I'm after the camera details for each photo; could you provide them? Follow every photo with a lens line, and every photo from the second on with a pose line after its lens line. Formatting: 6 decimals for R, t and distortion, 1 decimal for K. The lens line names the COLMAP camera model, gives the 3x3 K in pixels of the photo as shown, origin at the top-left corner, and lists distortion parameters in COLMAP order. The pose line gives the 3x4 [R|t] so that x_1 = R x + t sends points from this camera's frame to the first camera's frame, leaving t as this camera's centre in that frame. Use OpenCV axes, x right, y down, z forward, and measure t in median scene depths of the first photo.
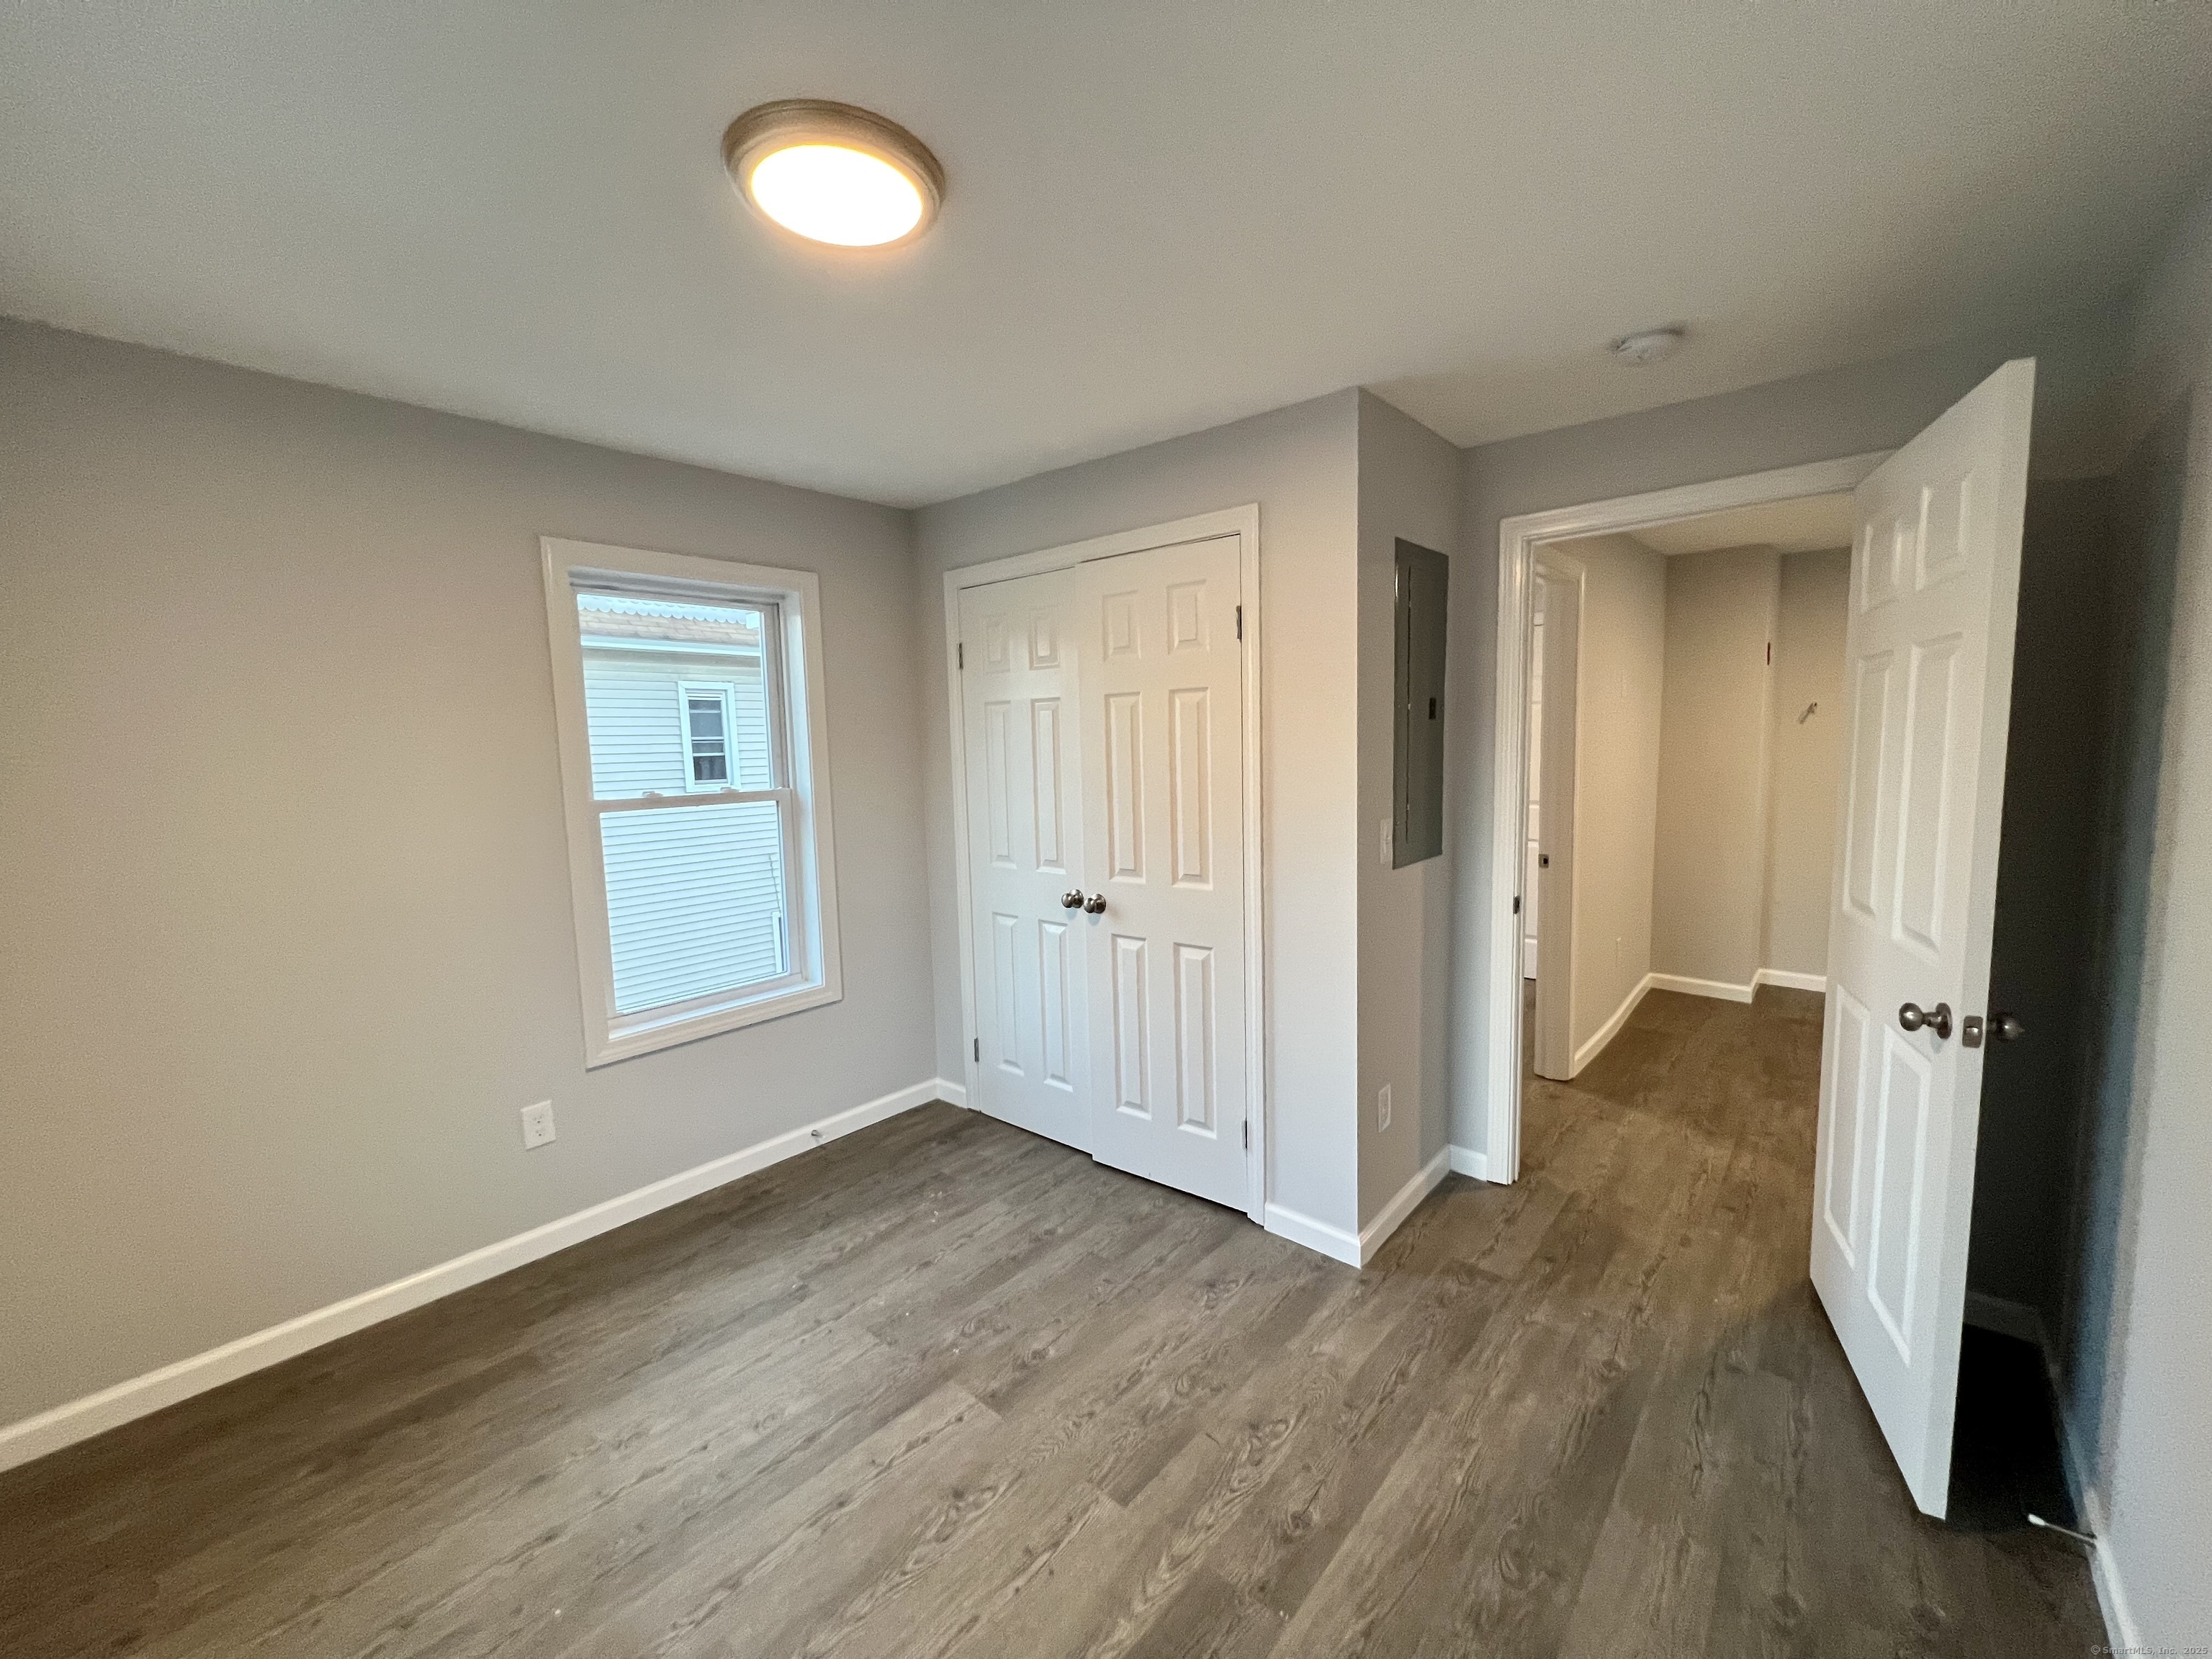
lens RADIAL K [[887.1, 0, 1108.6], [0, 887.1, 830.9], [0, 0, 1]] dist [-0.001252, 0.000543]
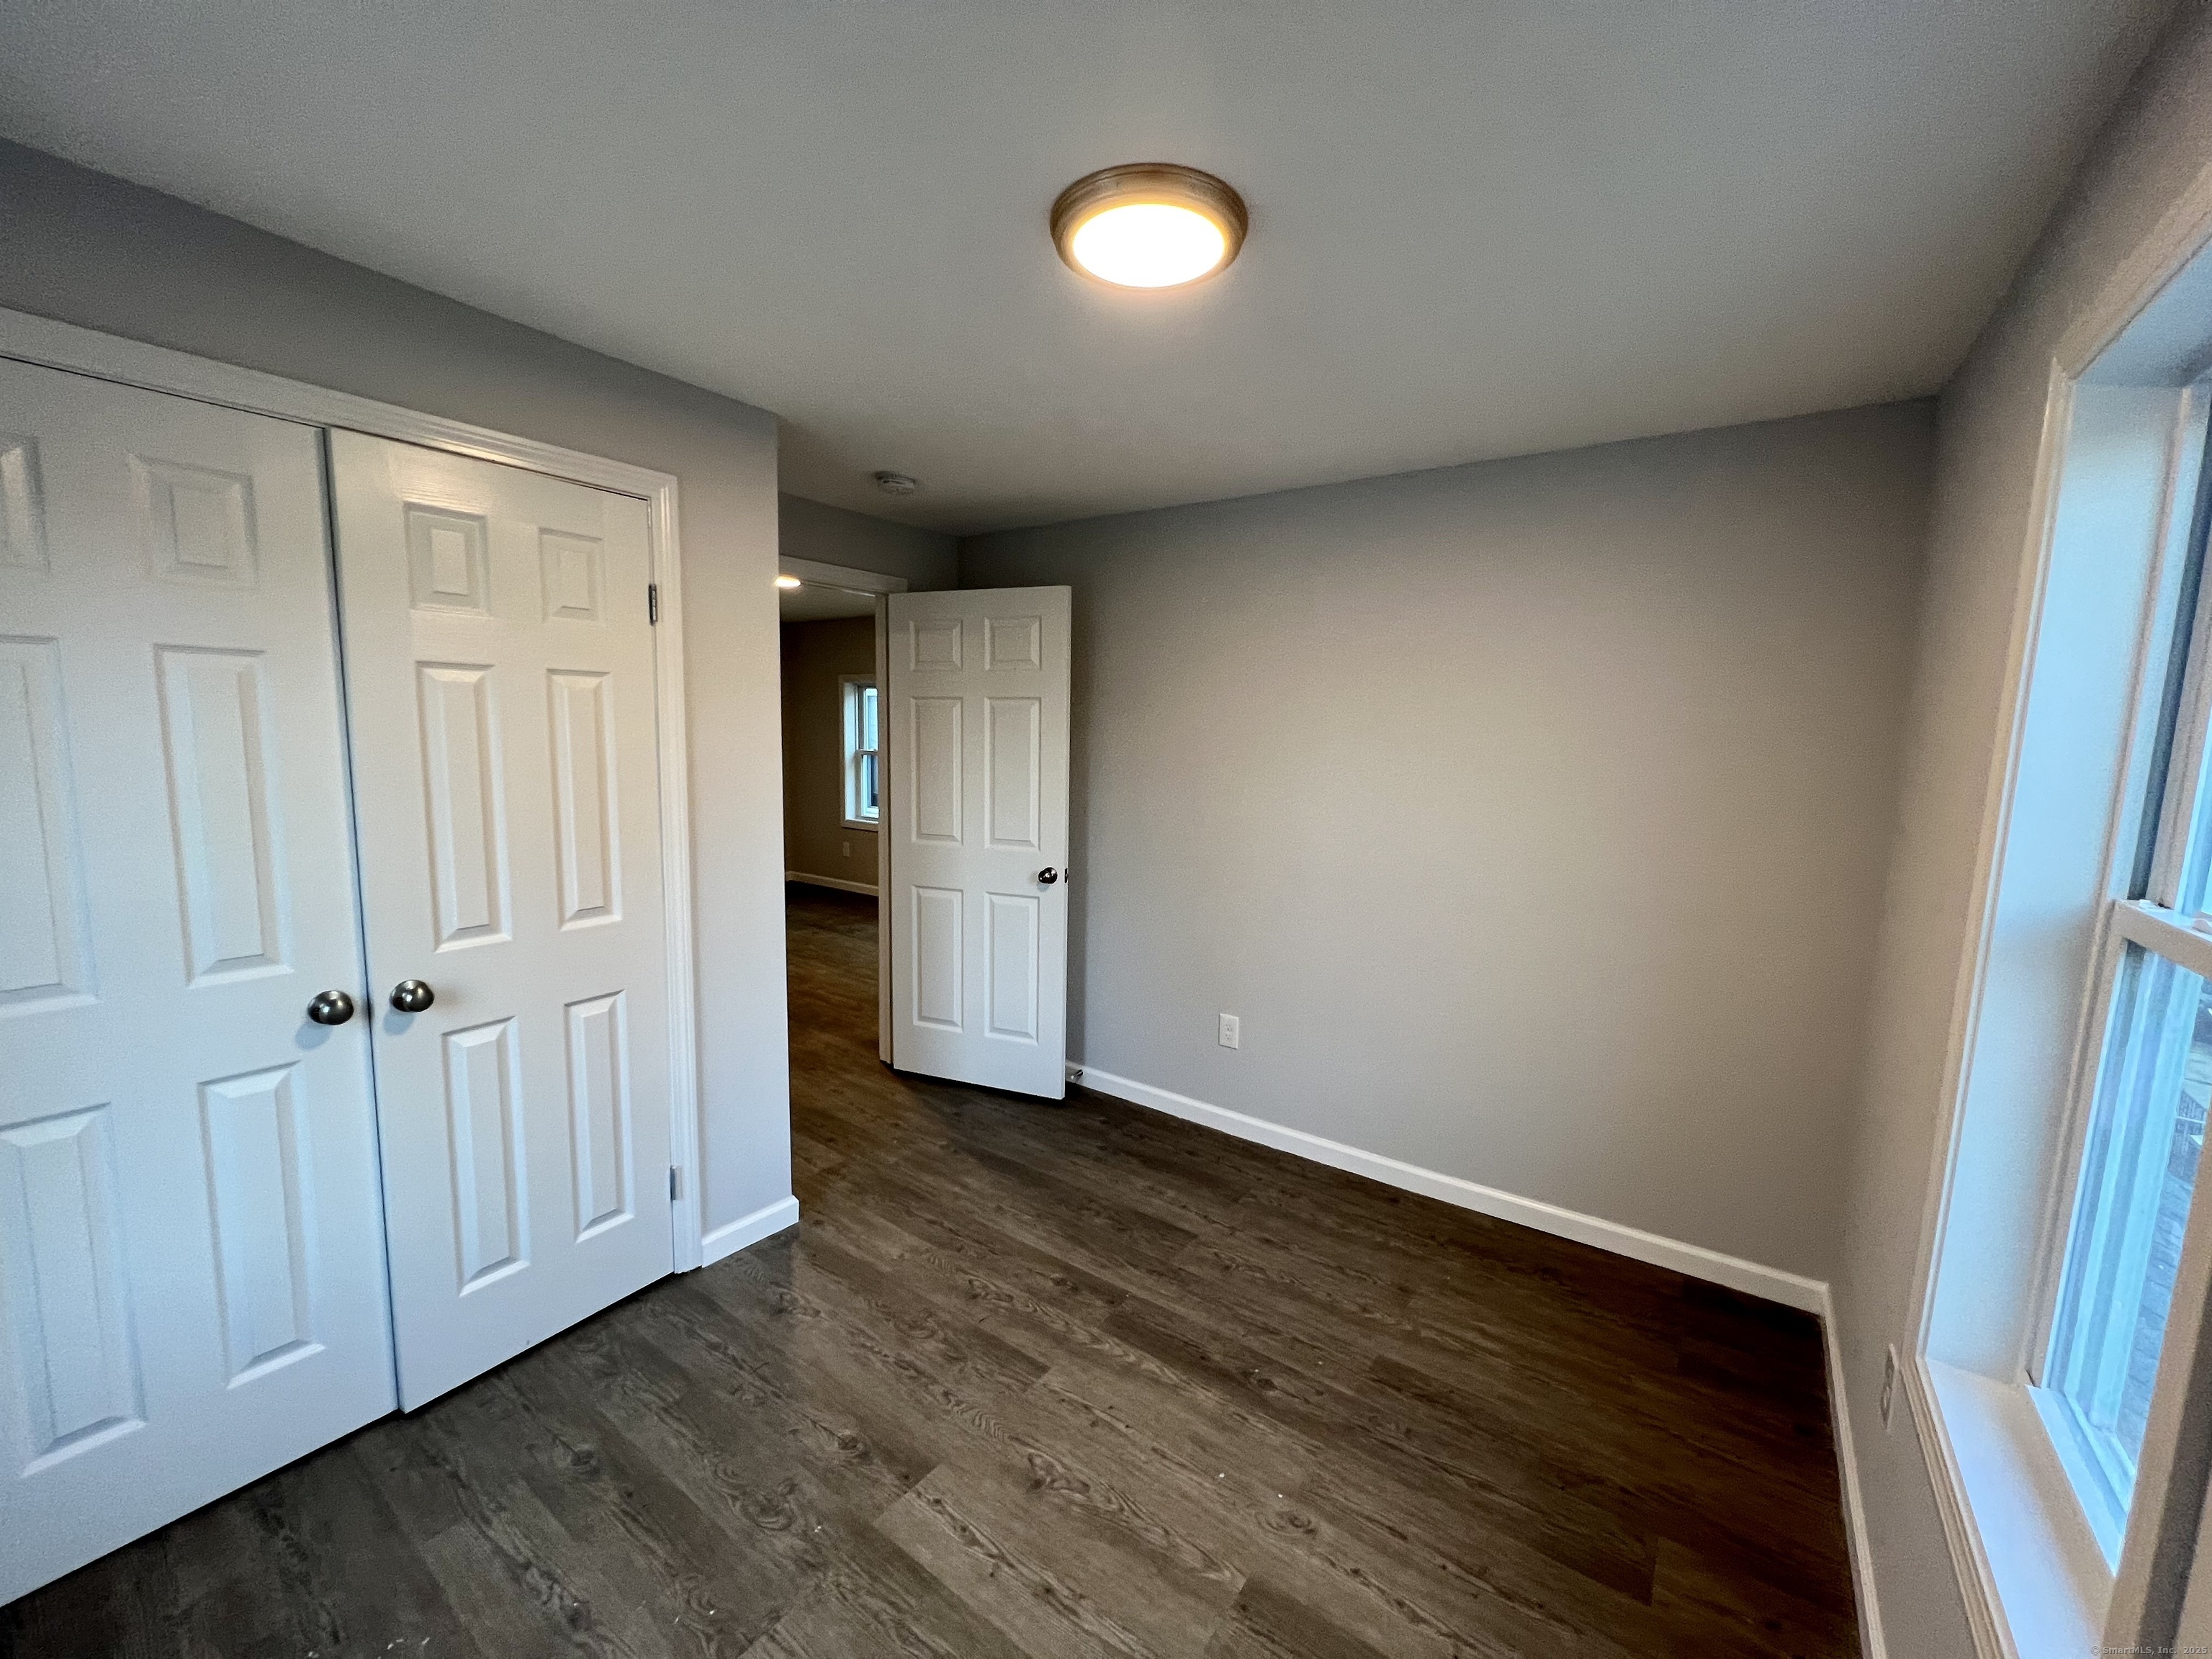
lens RADIAL K [[887.1, 0, 1109.4], [0, 887.1, 834.5], [0, 0, 1]] dist [-0.001252, 0.000543]
pose [[-0.093208, -0.098269, 0.990785, -0.939947], [0.076309, 0.991485, 0.105517, -0.083011], [-0.992718, 0.085441, -0.084915, 0.788457]]
